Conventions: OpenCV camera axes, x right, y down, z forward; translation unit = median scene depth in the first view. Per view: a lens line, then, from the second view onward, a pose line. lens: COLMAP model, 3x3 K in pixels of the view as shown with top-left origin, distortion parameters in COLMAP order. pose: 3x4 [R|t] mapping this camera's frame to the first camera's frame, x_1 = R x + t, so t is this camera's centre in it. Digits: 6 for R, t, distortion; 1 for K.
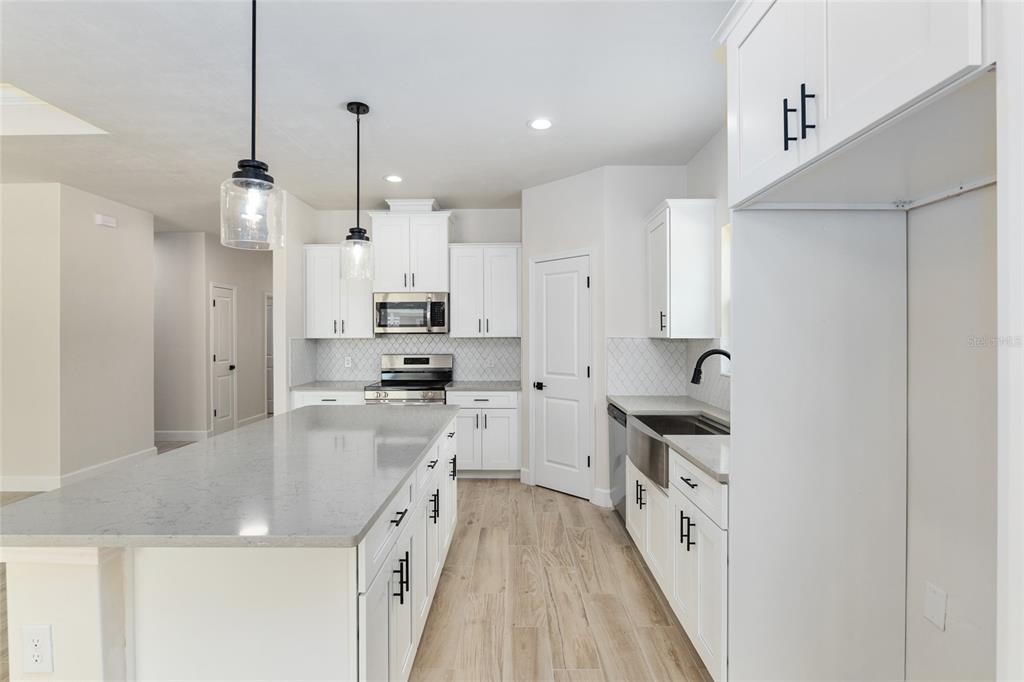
lens RADIAL K [[491.9, 0, 509.4], [0, 491.9, 334.0], [0, 0, 1]] dist [-0.011399, 0.000320]
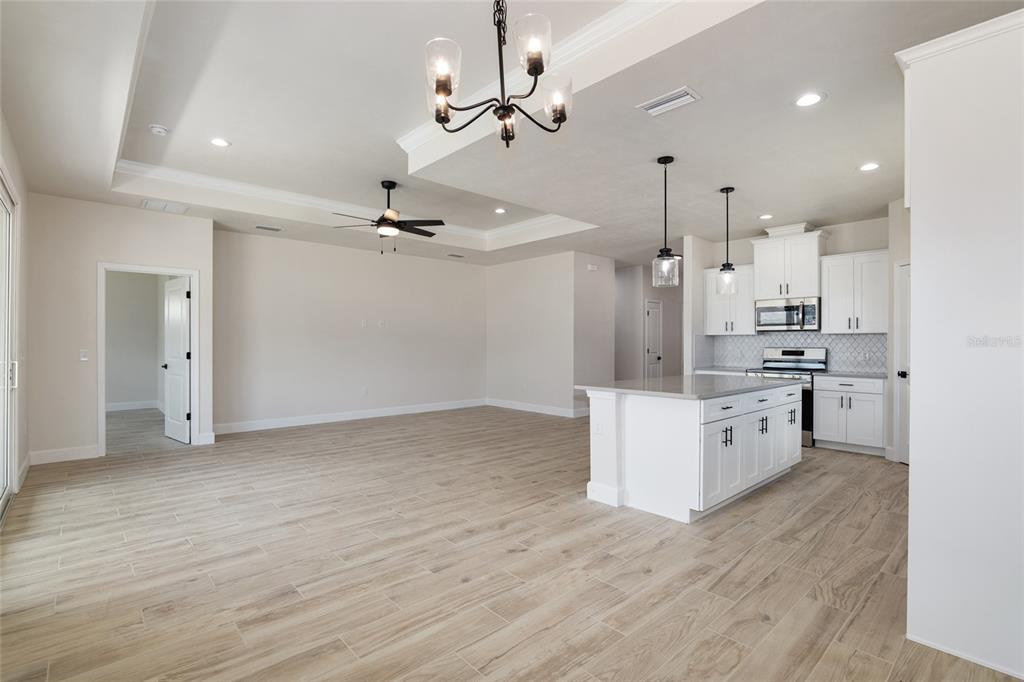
lens RADIAL K [[480.6, 0, 508.9], [0, 480.6, 343.6], [0, 0, 1]] dist [-0.021306, 0.001246]
pose [[0.680421, 0.006678, -0.732791, 0.221534], [-0.003292, 0.999976, 0.006057, 0.027815], [0.732814, -0.001709, 0.680427, -0.376069]]
